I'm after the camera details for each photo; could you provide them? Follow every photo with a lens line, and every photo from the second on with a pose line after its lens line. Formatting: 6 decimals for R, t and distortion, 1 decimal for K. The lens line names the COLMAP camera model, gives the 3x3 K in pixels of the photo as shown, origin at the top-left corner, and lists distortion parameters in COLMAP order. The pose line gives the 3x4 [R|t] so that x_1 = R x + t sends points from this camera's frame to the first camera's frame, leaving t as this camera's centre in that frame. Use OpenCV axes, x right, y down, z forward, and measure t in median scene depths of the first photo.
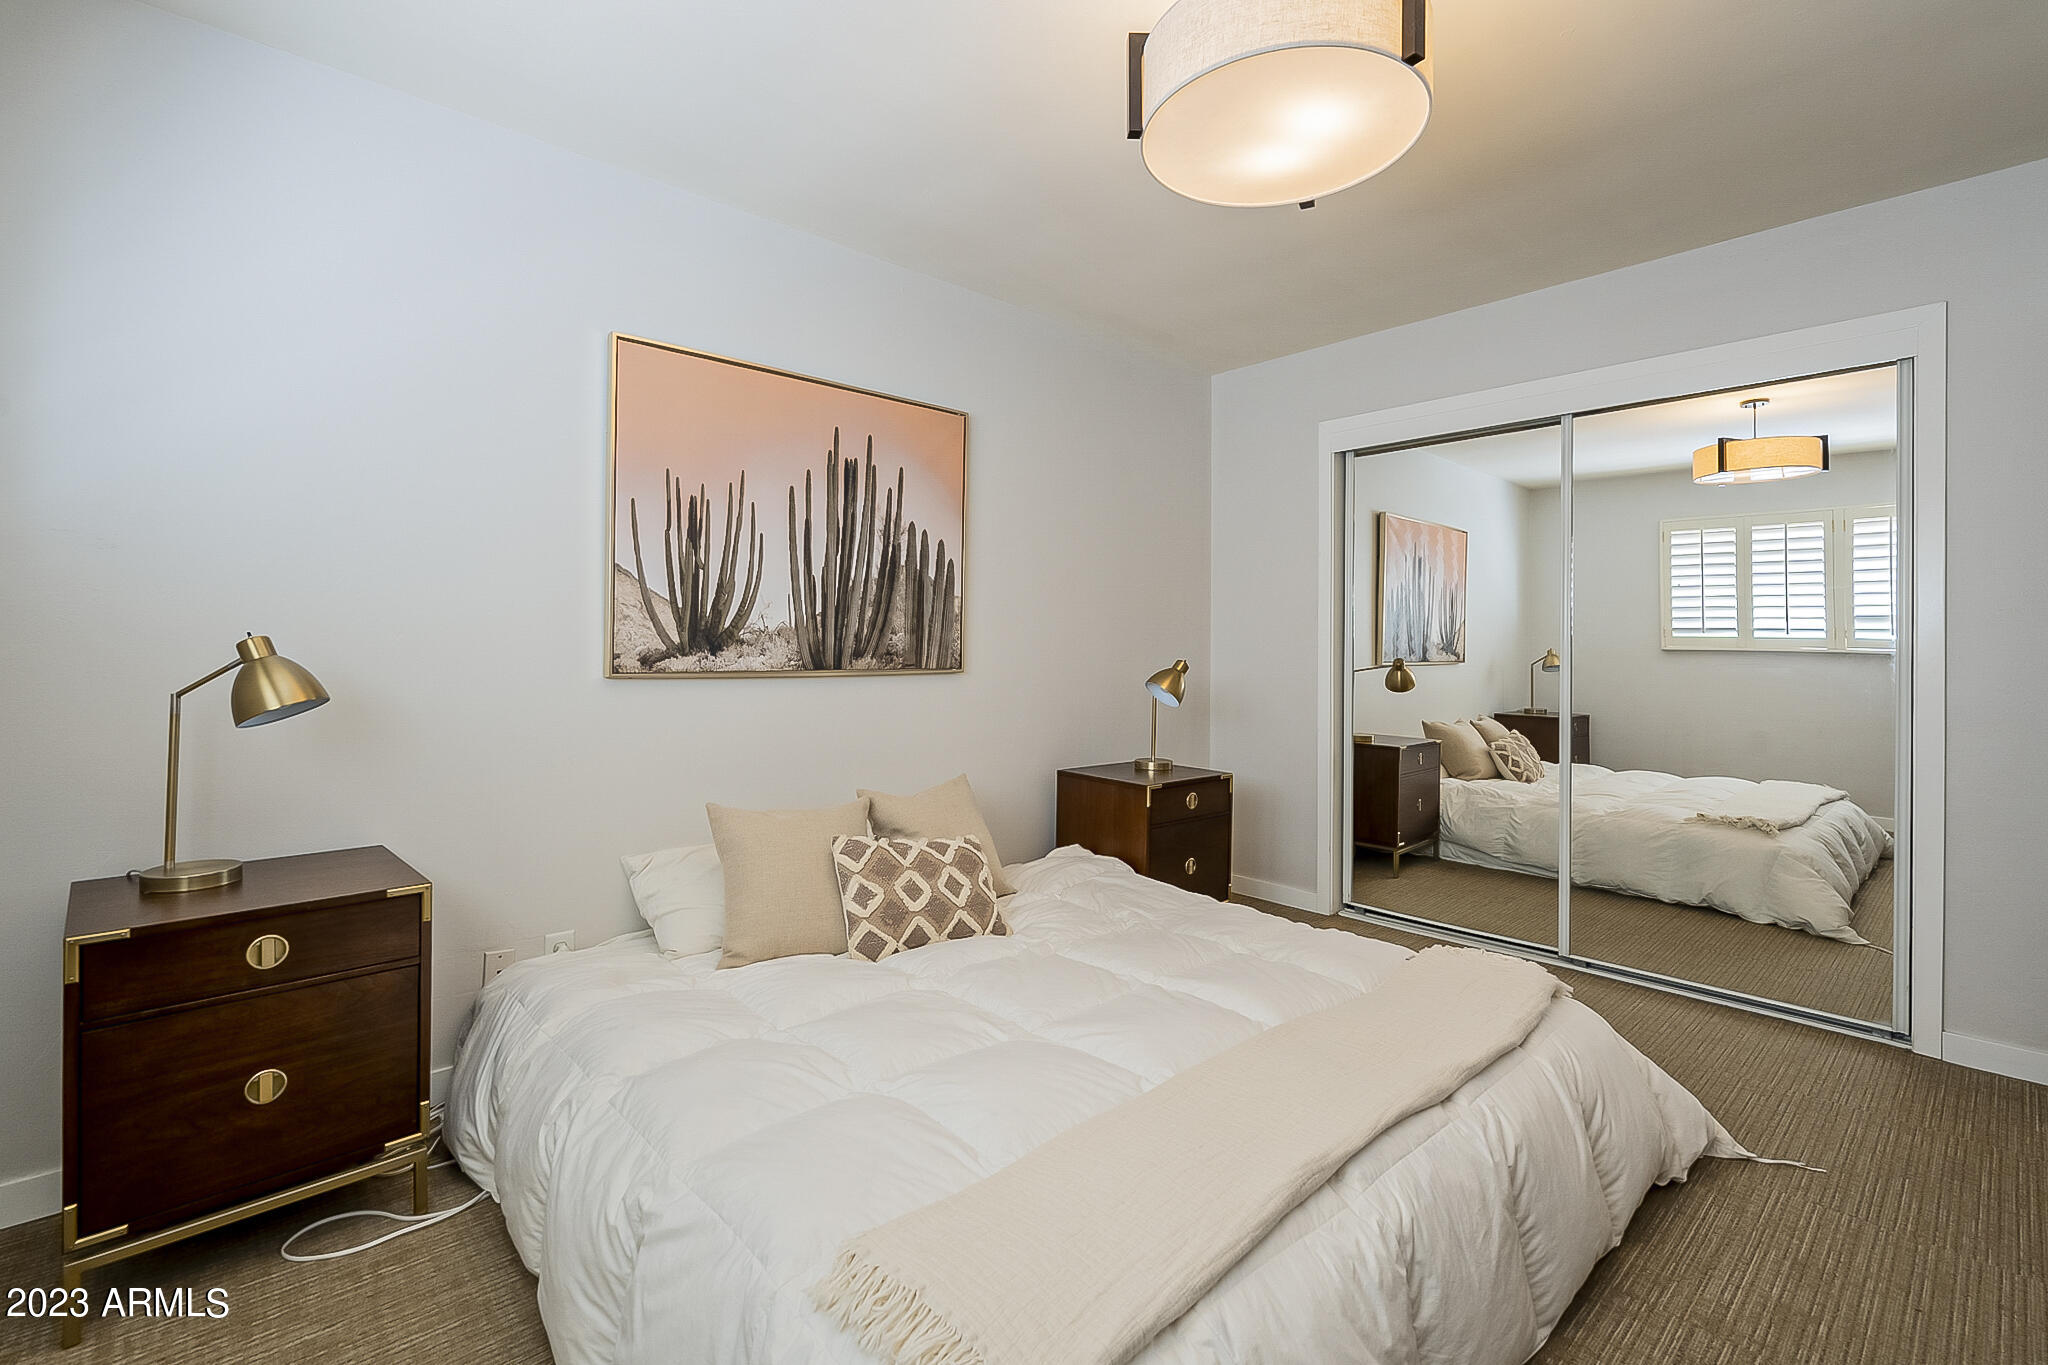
lens RADIAL K [[907.3, 0, 1018.1], [0, 907.3, 668.7], [0, 0, 1]] dist [-0.000636, -0.000039]
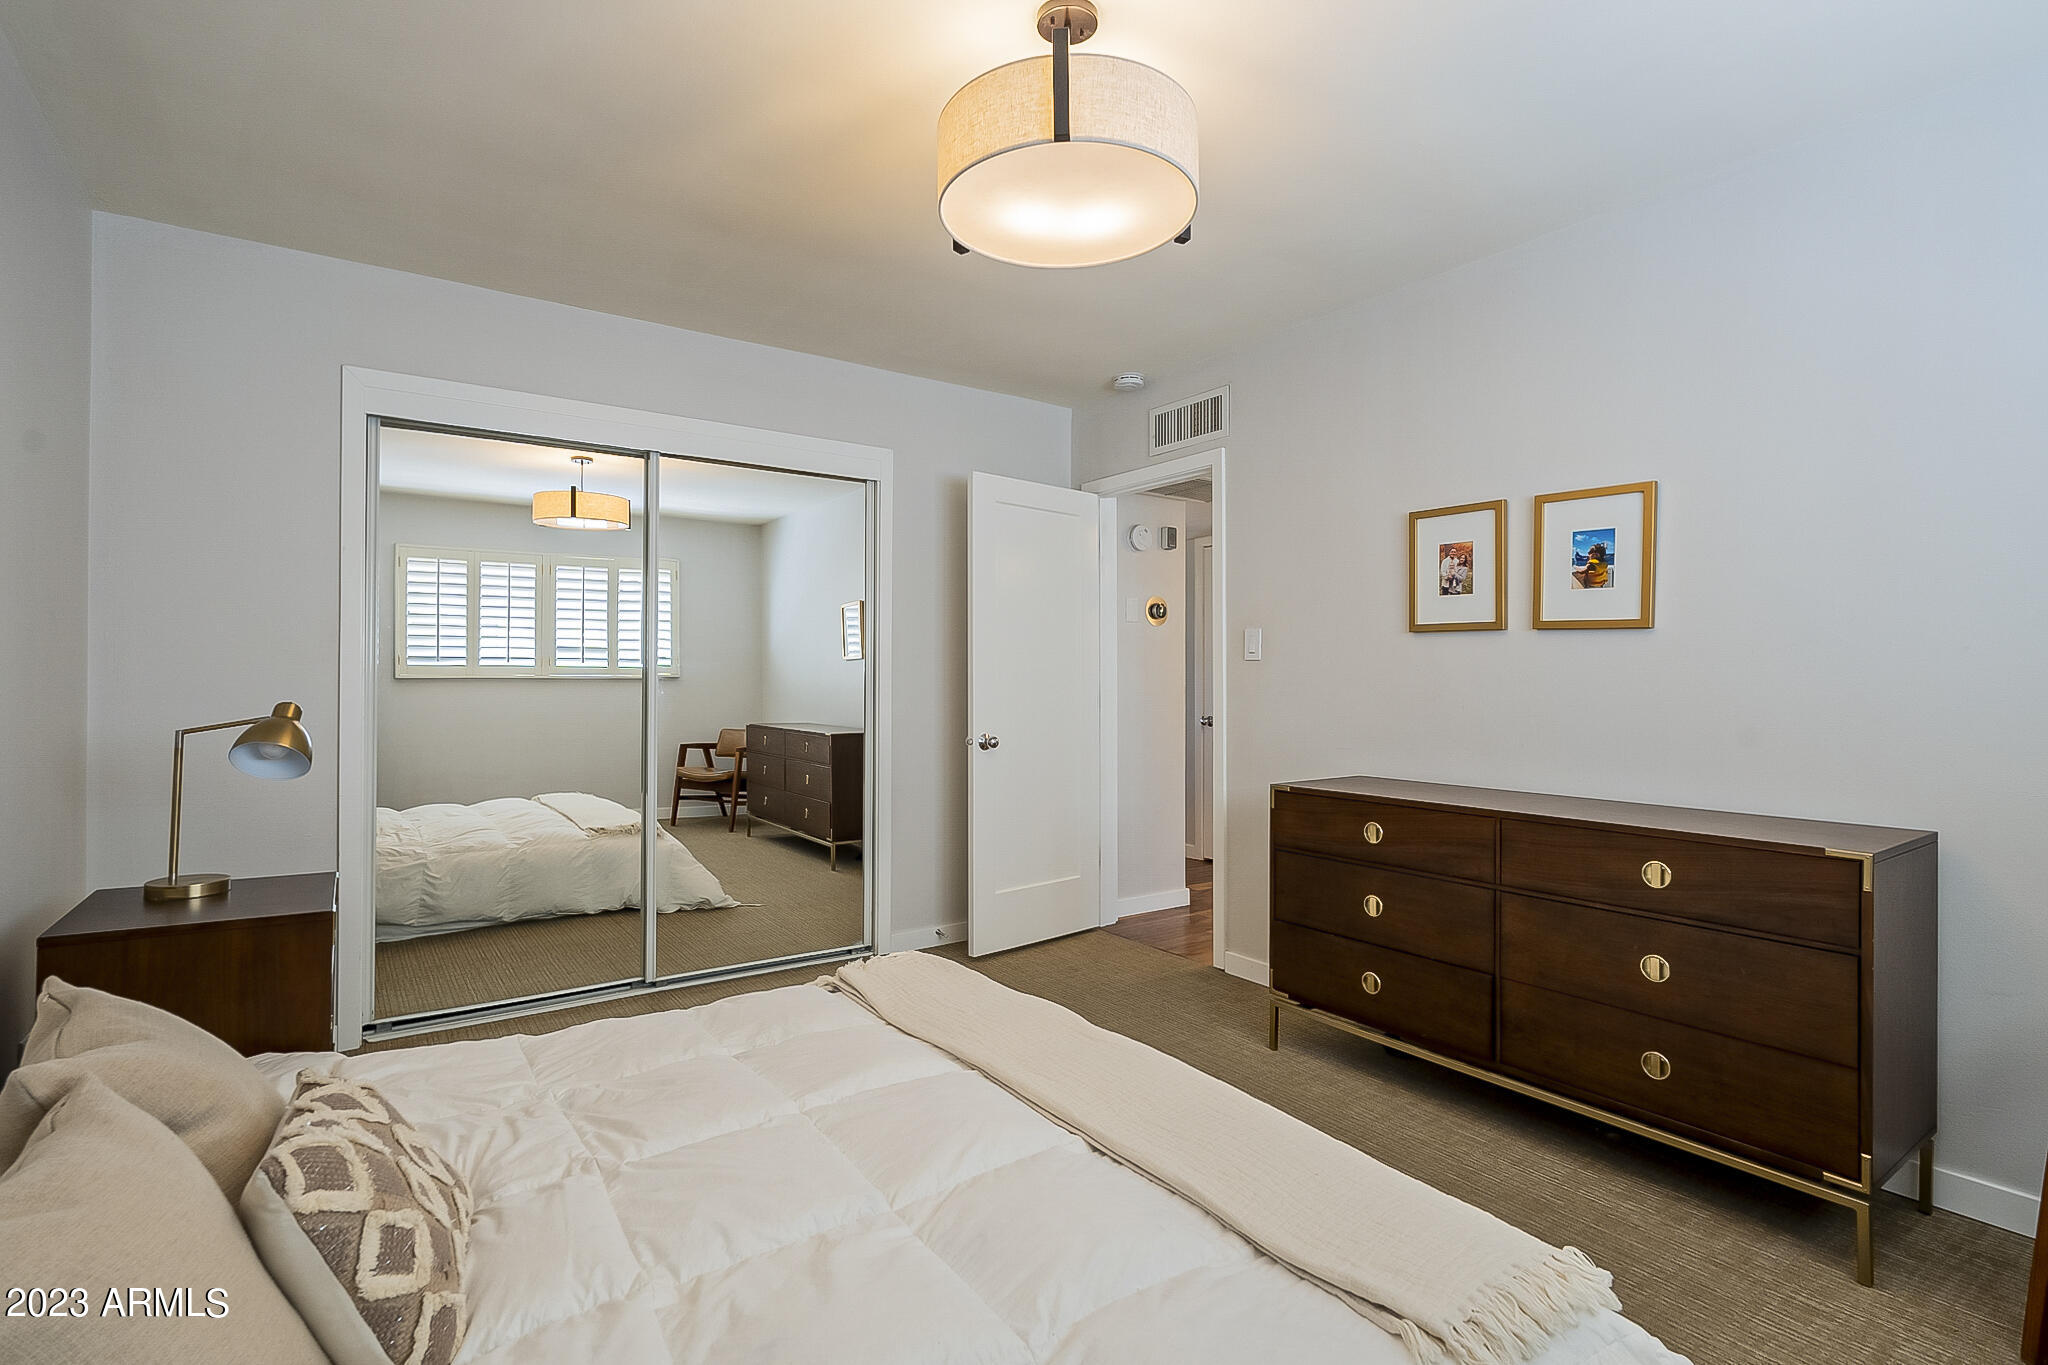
lens RADIAL K [[956.0, 0, 1024.0], [0, 956.0, 682.5], [0, 0, 1]] dist [-0.051326, -0.000104]
pose [[0.149156, -0.020150, 0.988608, -0.201847], [0.033752, 0.999314, 0.015276, -0.010308], [-0.988237, 0.031089, 0.149734, 0.215820]]
